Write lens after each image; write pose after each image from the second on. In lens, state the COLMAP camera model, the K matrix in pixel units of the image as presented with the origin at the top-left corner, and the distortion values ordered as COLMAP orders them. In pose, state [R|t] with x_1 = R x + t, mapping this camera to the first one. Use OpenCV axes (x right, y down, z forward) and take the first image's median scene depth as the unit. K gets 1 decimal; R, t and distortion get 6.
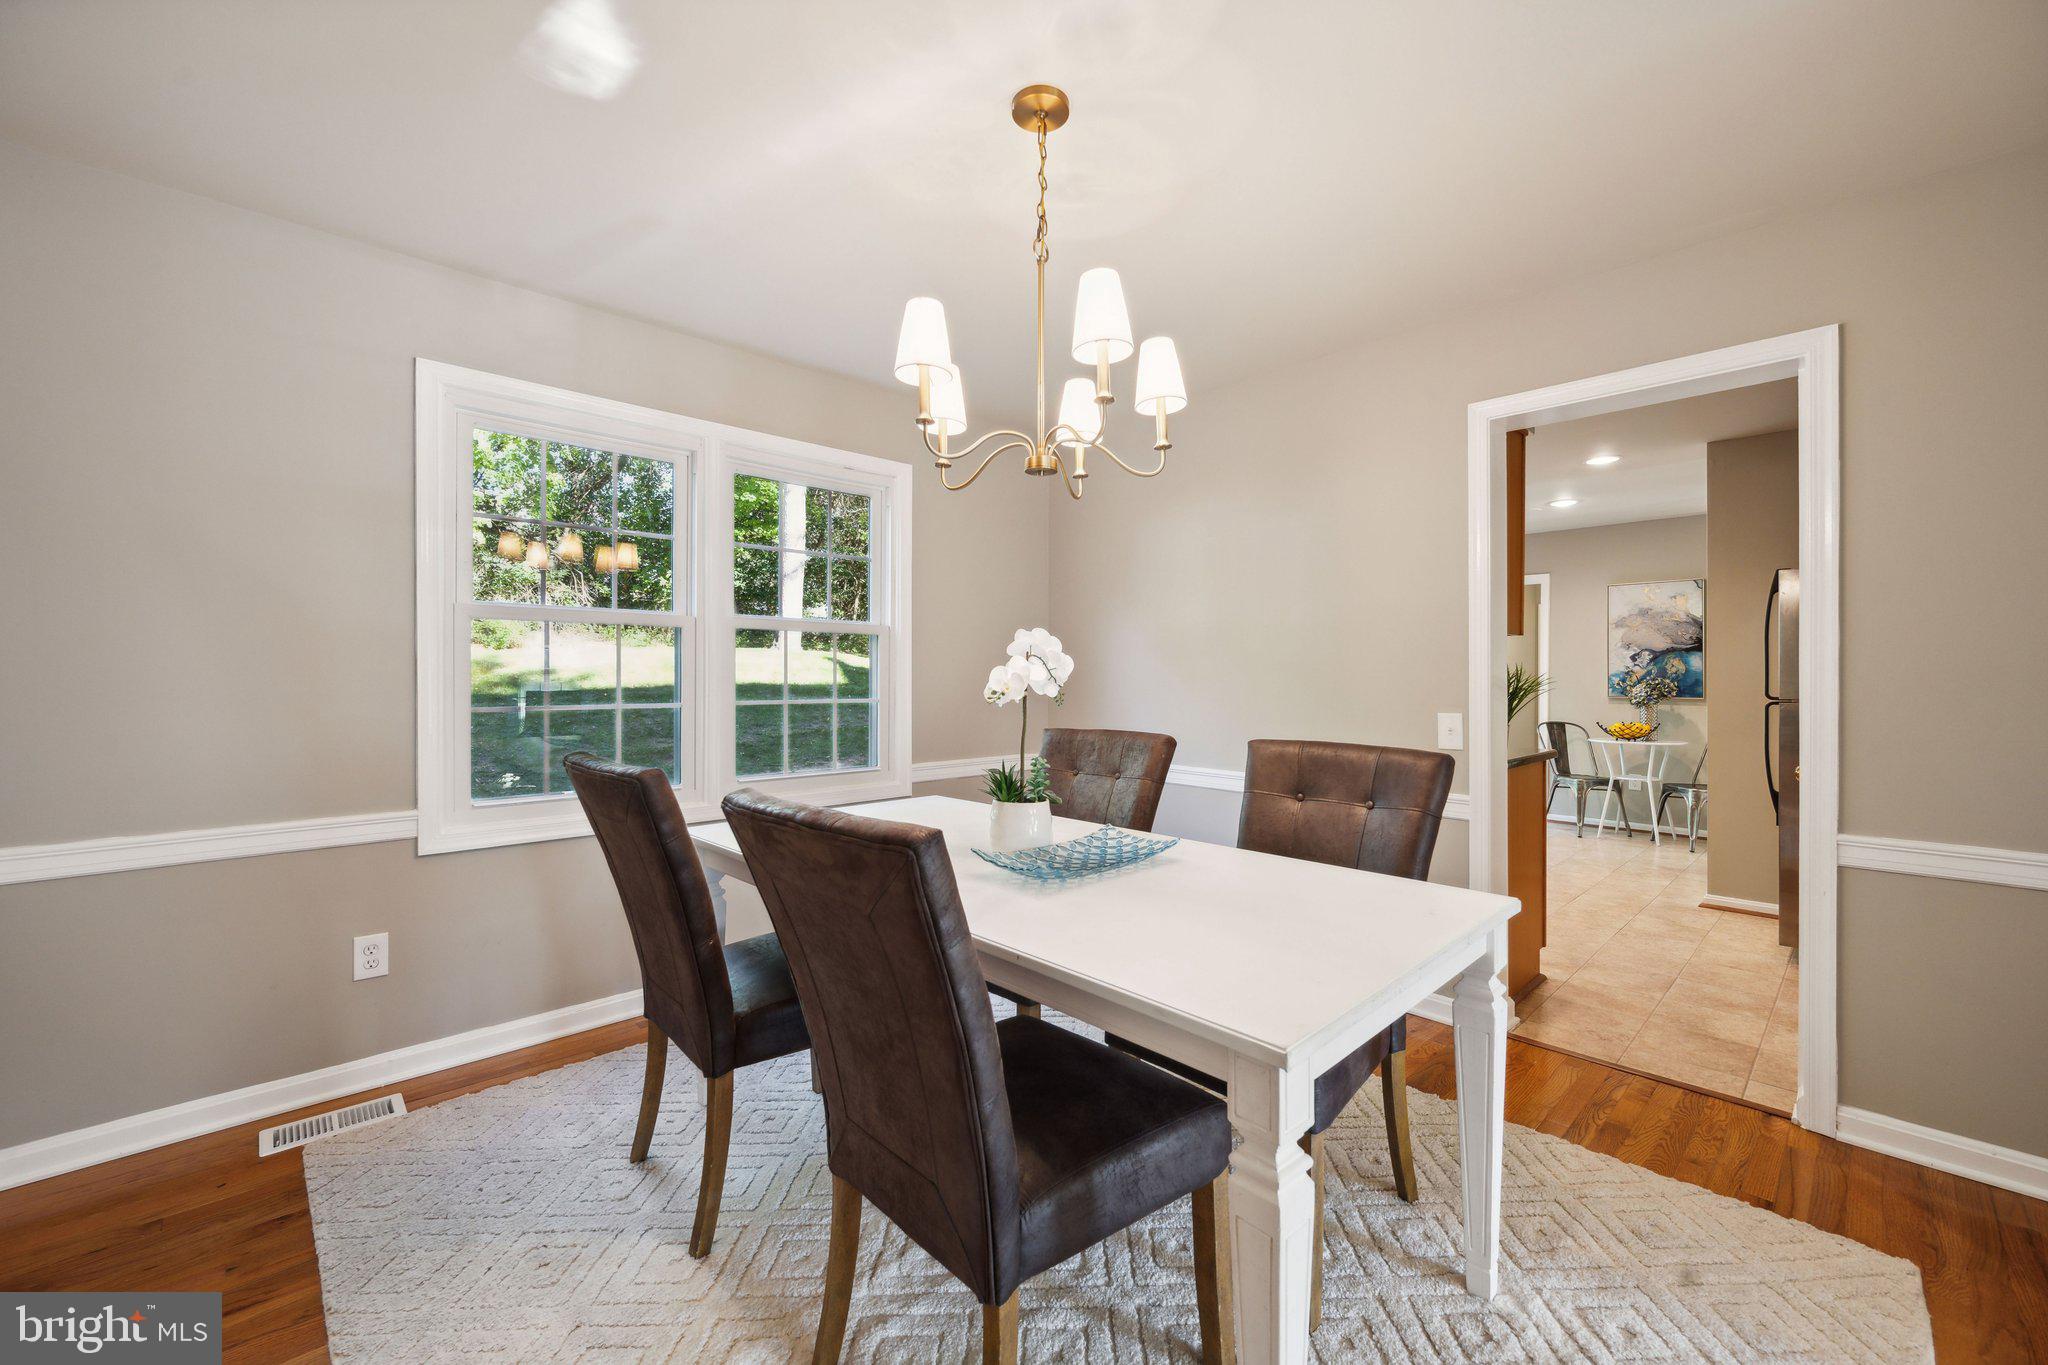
lens RADIAL K [[809.0, 0, 1018.3], [0, 809.0, 671.5], [0, 0, 1]] dist [-0.003212, 0.000003]
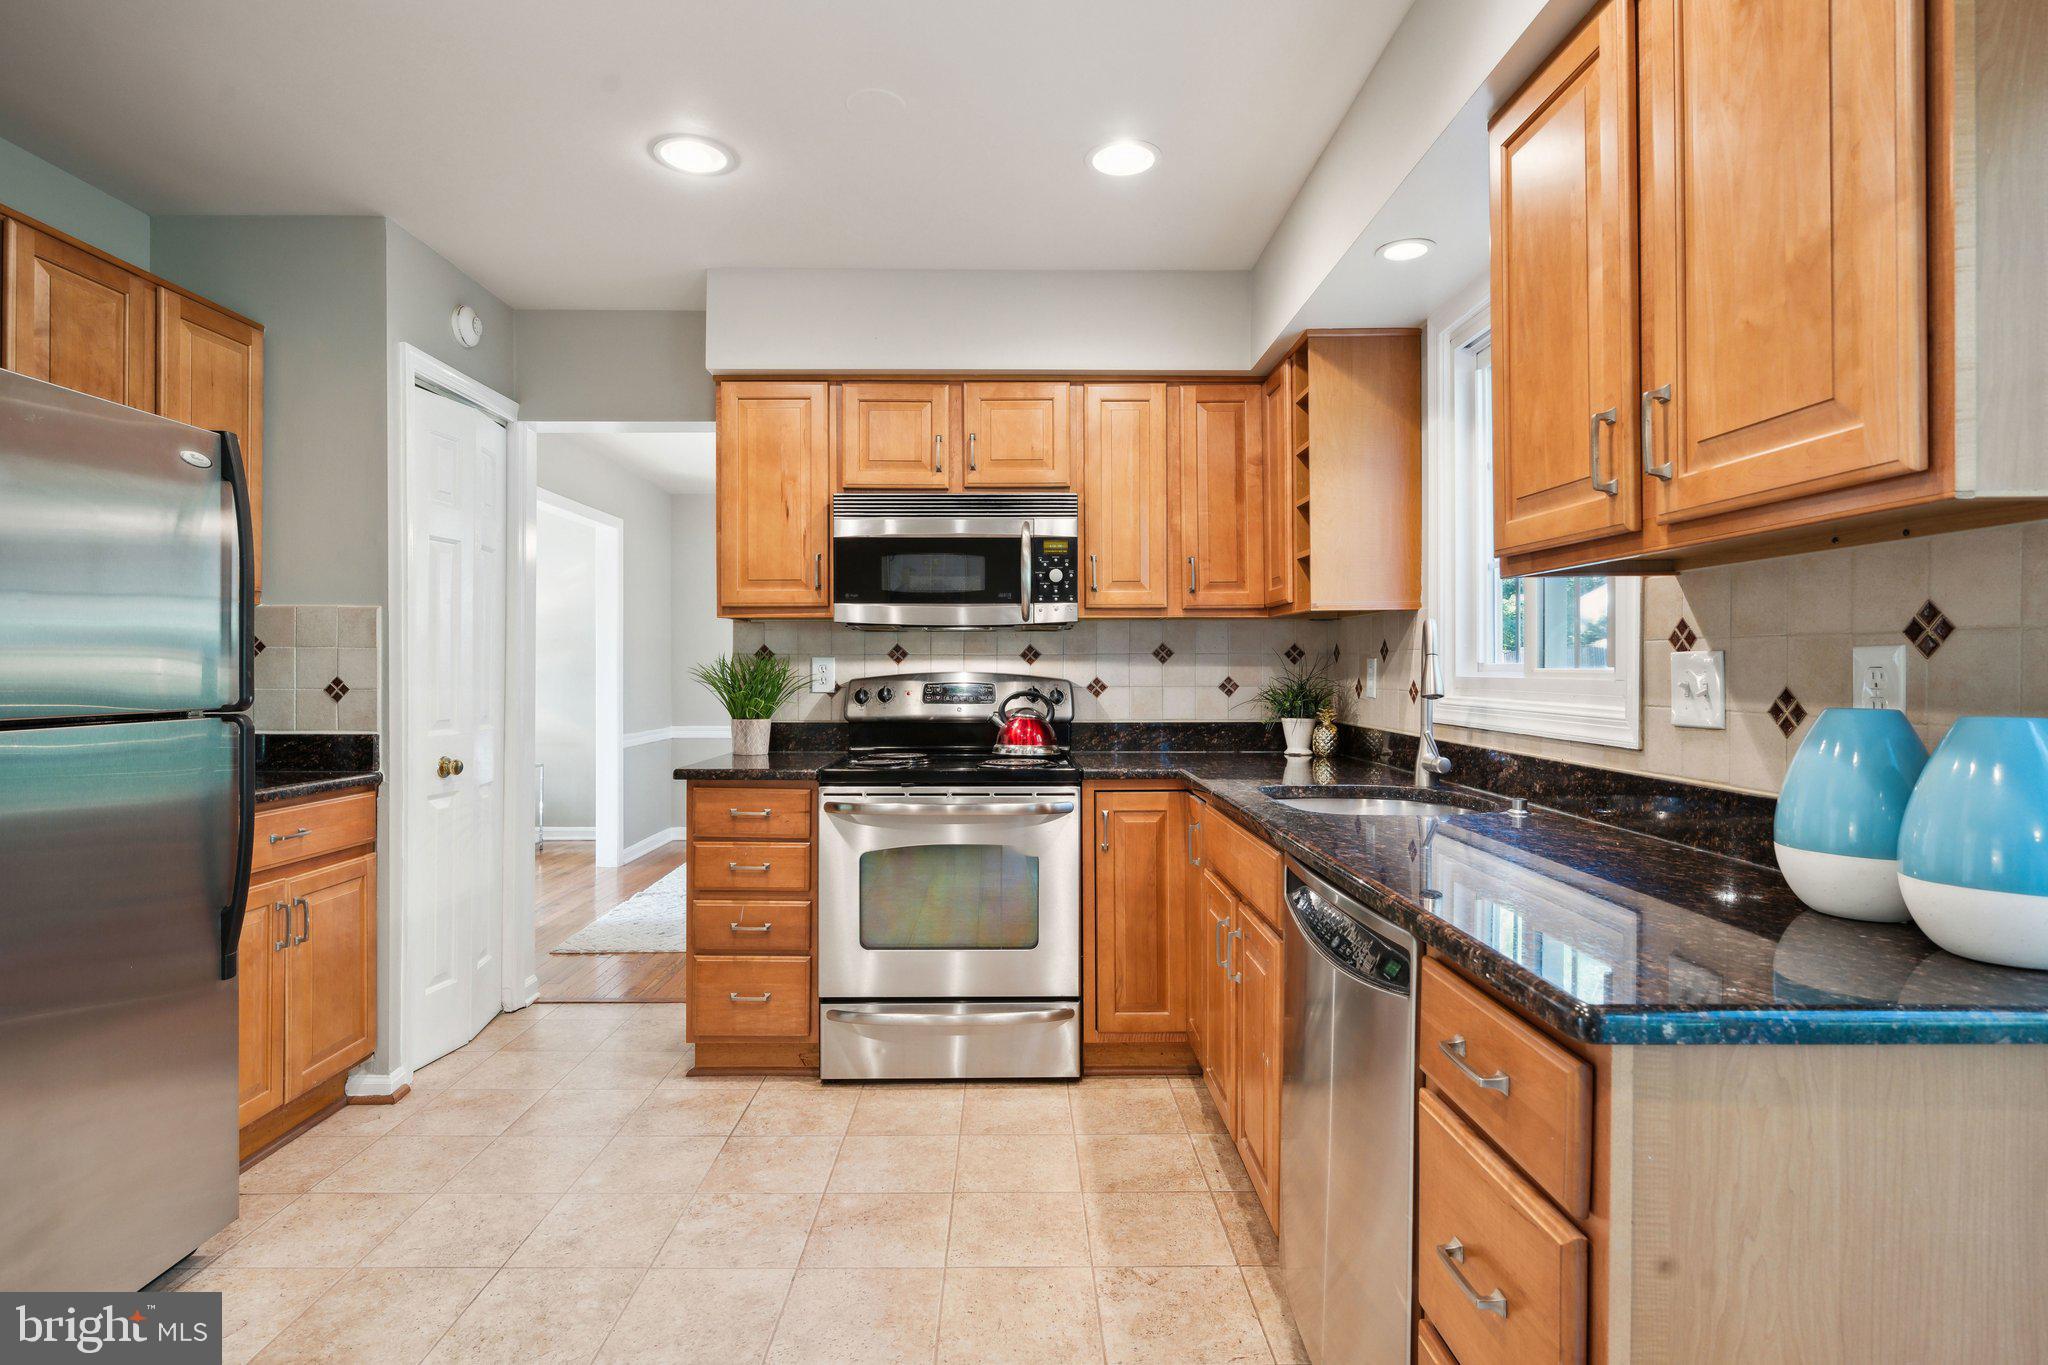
lens RADIAL K [[1025.6, 0, 1028.7], [0, 1025.6, 672.7], [0, 0, 1]] dist [-0.003490, 0.001328]
pose [[-0.663586, -0.000105, -0.748100, 0.598792], [0.001095, 0.999999, -0.001112, 0.007830], [0.748099, -0.001556, -0.663585, 0.968371]]
